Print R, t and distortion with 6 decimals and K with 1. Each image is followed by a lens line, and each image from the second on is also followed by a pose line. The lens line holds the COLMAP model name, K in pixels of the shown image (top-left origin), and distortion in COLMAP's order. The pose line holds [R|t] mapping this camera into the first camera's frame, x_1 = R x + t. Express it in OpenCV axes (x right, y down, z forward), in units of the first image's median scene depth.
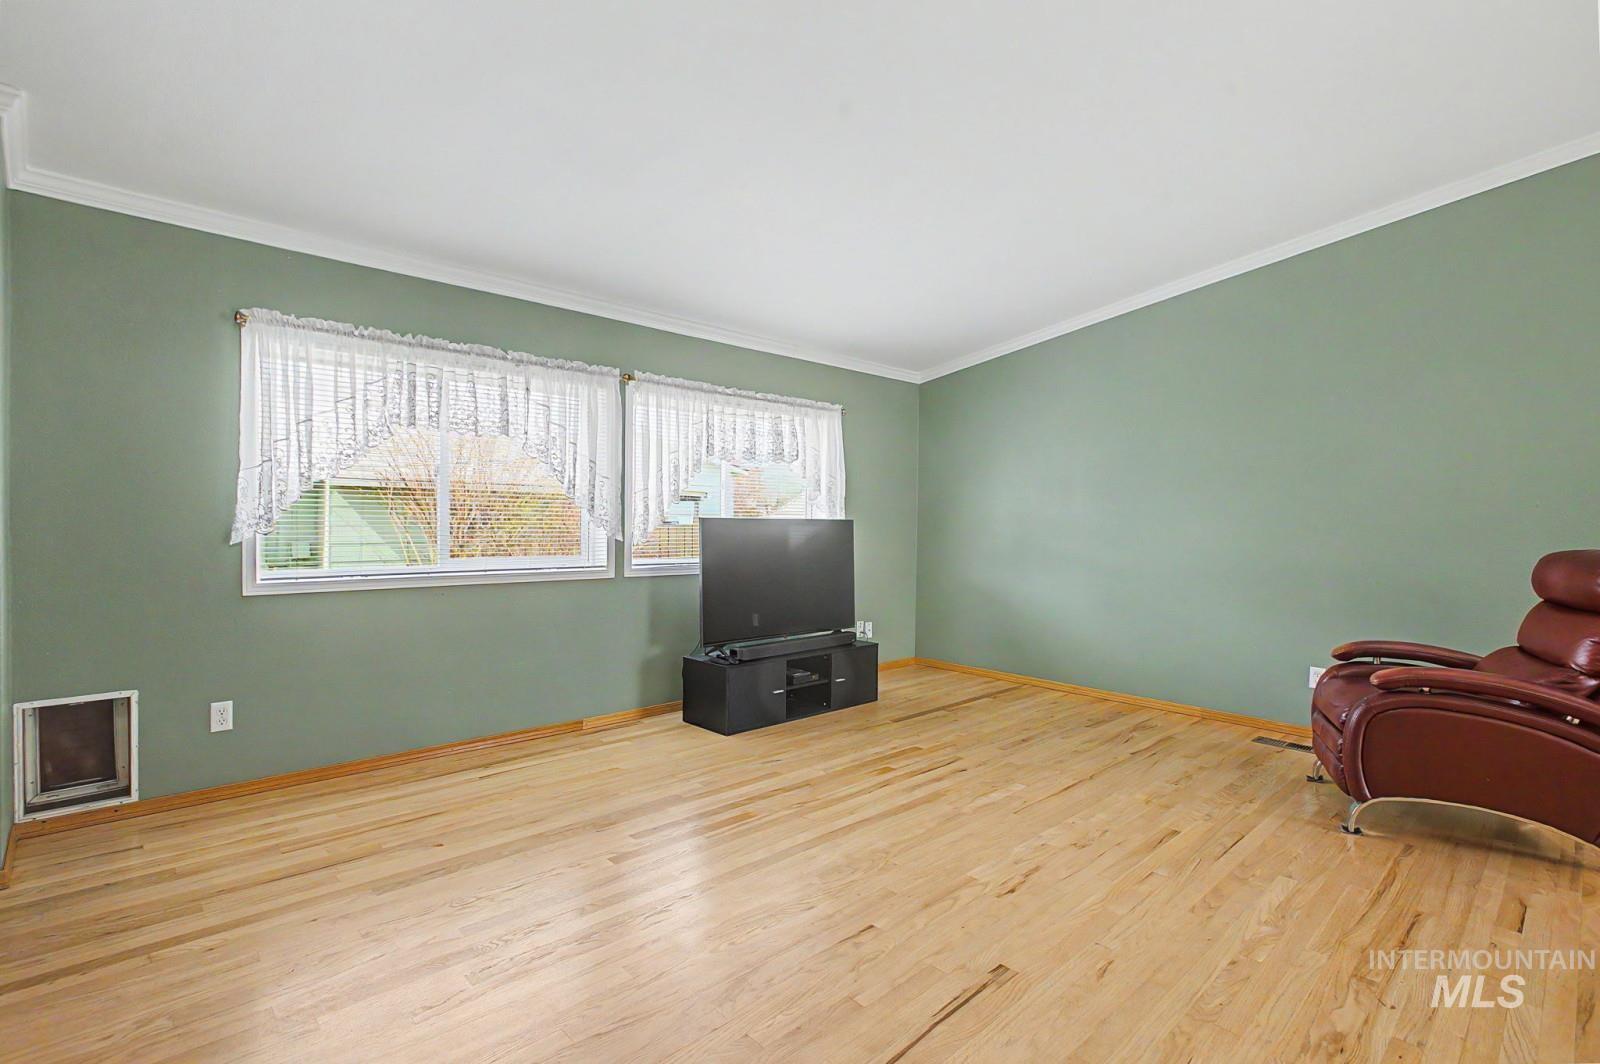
lens RADIAL K [[737.7, 0, 798.8], [0, 737.7, 532.2], [0, 0, 1]] dist [-0.002666, -0.001346]
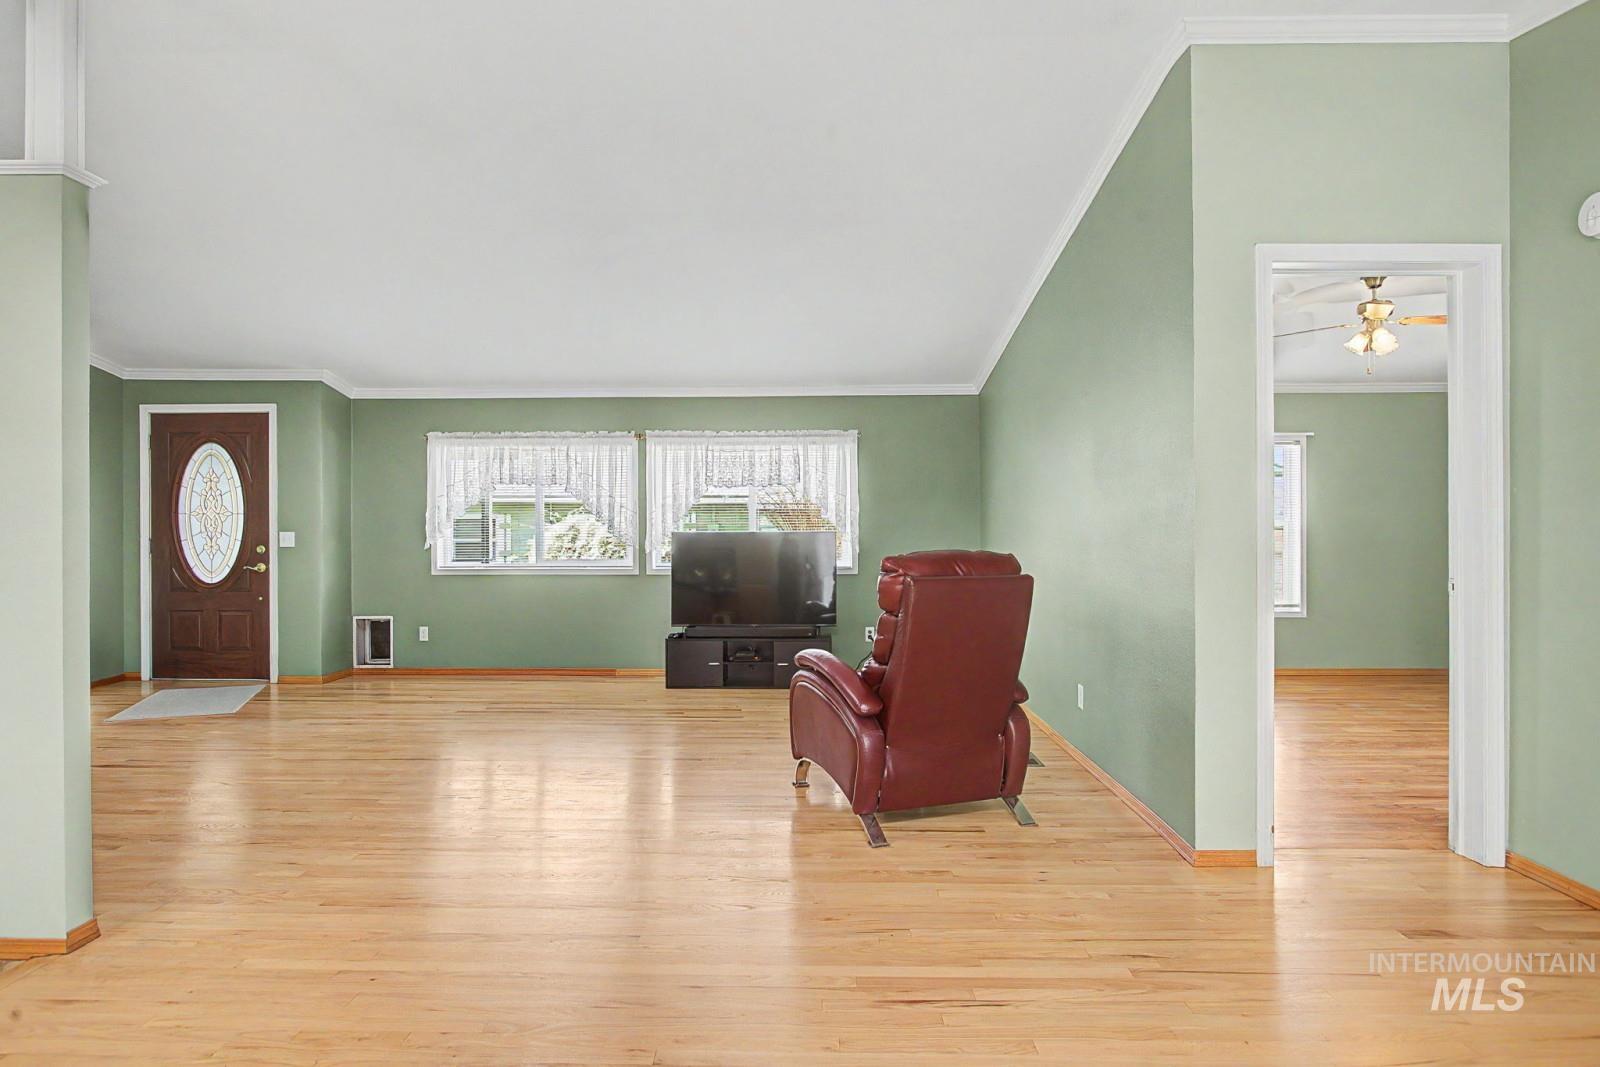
lens RADIAL K [[737.7, 0, 799.2], [0, 737.7, 542.1], [0, 0, 1]] dist [-0.002666, -0.001346]
pose [[0.731398, -0.011269, -0.681858, 0.977270], [0.000859, 0.999878, -0.015603, 0.021180], [0.681951, 0.010826, 0.731318, 0.153302]]
